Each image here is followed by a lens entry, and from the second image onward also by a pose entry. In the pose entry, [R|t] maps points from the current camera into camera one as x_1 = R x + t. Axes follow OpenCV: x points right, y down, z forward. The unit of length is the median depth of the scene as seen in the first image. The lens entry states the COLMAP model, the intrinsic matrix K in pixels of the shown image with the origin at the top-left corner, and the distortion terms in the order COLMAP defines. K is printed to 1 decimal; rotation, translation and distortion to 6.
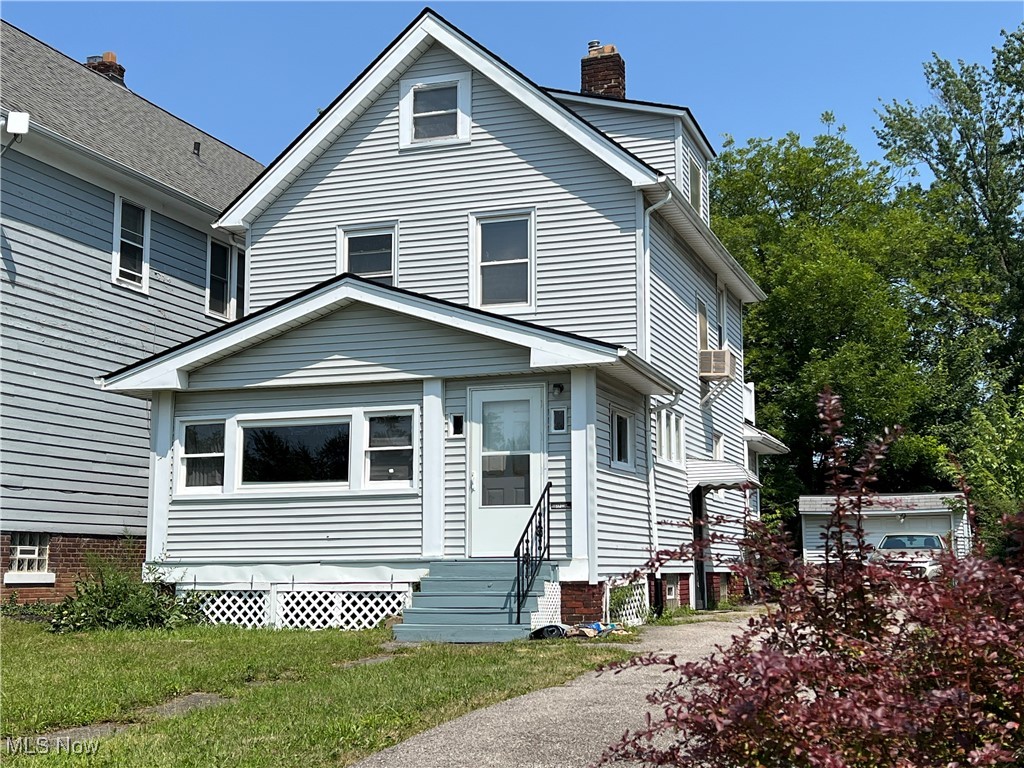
lens RADIAL K [[1347.0, 0, 512.0], [0, 1347.0, 384.0], [0, 0, 1]] dist [0.175058, -0.603679]
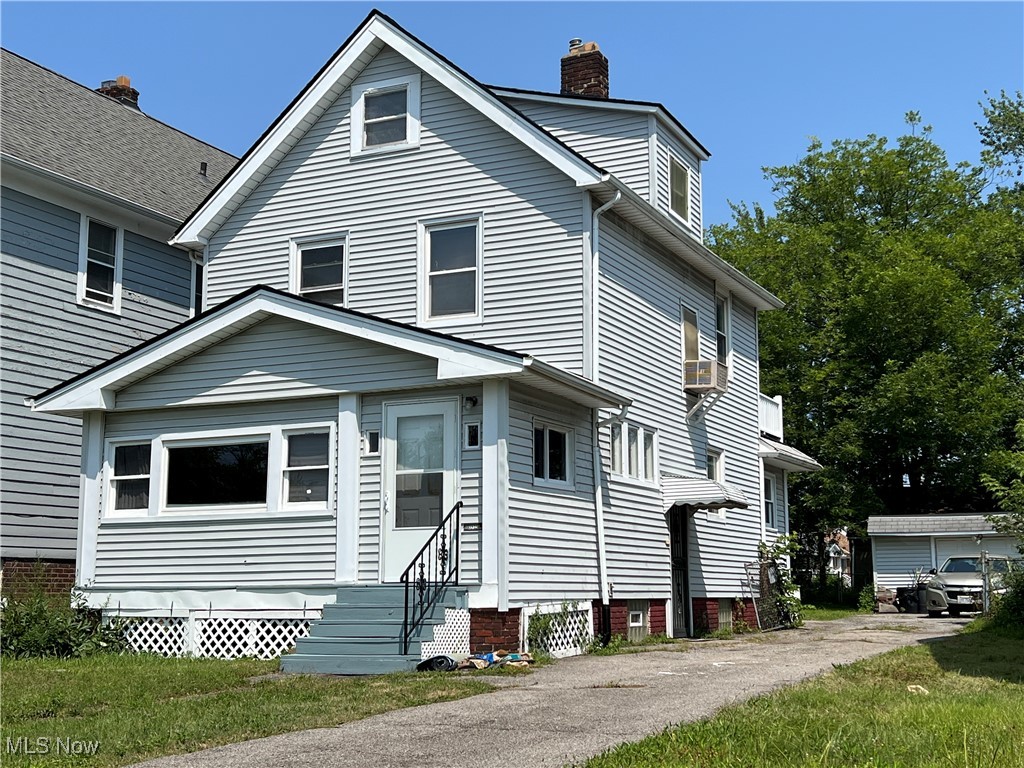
lens RADIAL K [[1347.0, 0, 512.0], [0, 1347.0, 384.0], [0, 0, 1]] dist [0.175058, -0.603679]
pose [[0.993225, -0.016963, -0.114963, 0.148822], [0.015021, 0.999730, -0.017737, 0.007071], [0.115232, 0.015890, 0.993211, 0.062727]]
